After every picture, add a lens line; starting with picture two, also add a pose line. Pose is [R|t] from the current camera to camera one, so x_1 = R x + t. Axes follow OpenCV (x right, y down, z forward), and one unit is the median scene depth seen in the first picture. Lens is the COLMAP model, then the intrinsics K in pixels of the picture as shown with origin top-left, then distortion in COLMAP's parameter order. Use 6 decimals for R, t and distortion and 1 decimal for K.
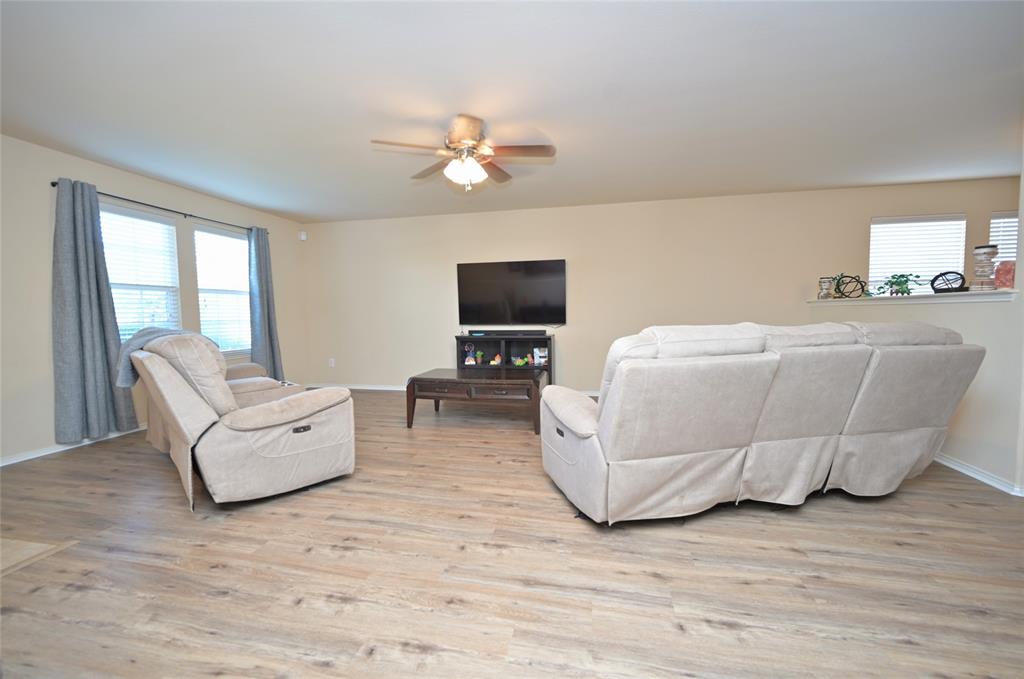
lens RADIAL K [[405.7, 0, 513.3], [0, 405.7, 338.5], [0, 0, 1]] dist [-0.000081, 0.000765]
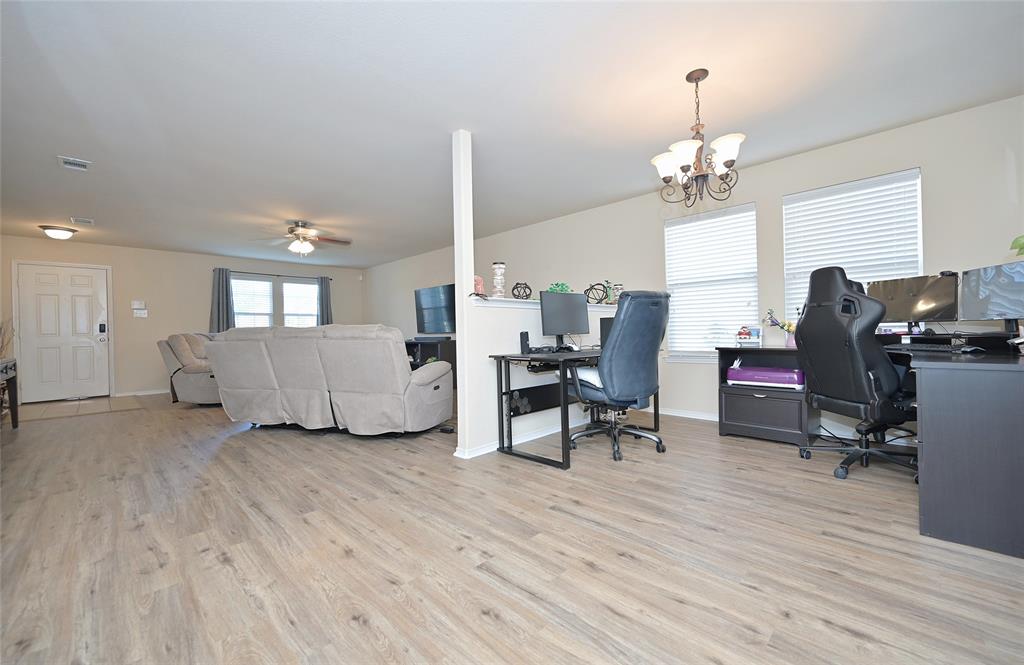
lens RADIAL K [[407.8, 0, 512.5], [0, 407.8, 338.5], [0, 0, 1]] dist [-0.000361, 0.000090]
pose [[0.843010, 0.003175, -0.537888, 1.145837], [-0.022494, 0.999316, -0.029356, 0.023373], [0.537427, 0.036846, 0.842505, -0.013423]]
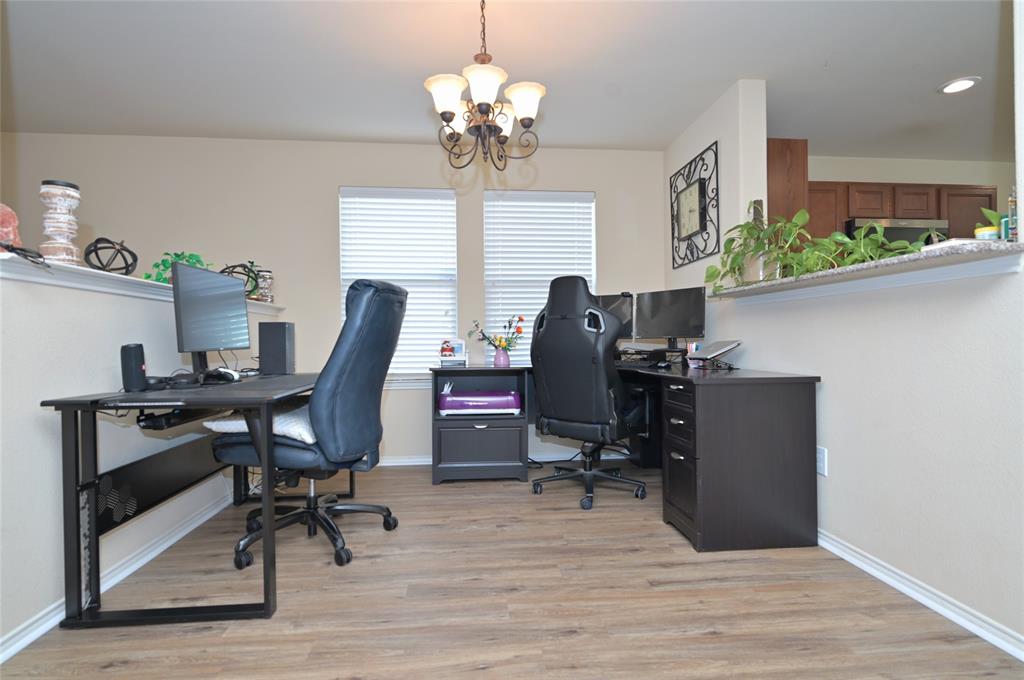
lens RADIAL K [[515.9, 0, 513.6], [0, 515.9, 344.2], [0, 0, 1]] dist [-0.001603, -0.000938]
pose [[0.954019, 0.003590, 0.299725, 0.938147], [0.013566, 0.998387, -0.055139, 0.017176], [-0.299439, 0.056670, 0.952431, 0.113105]]
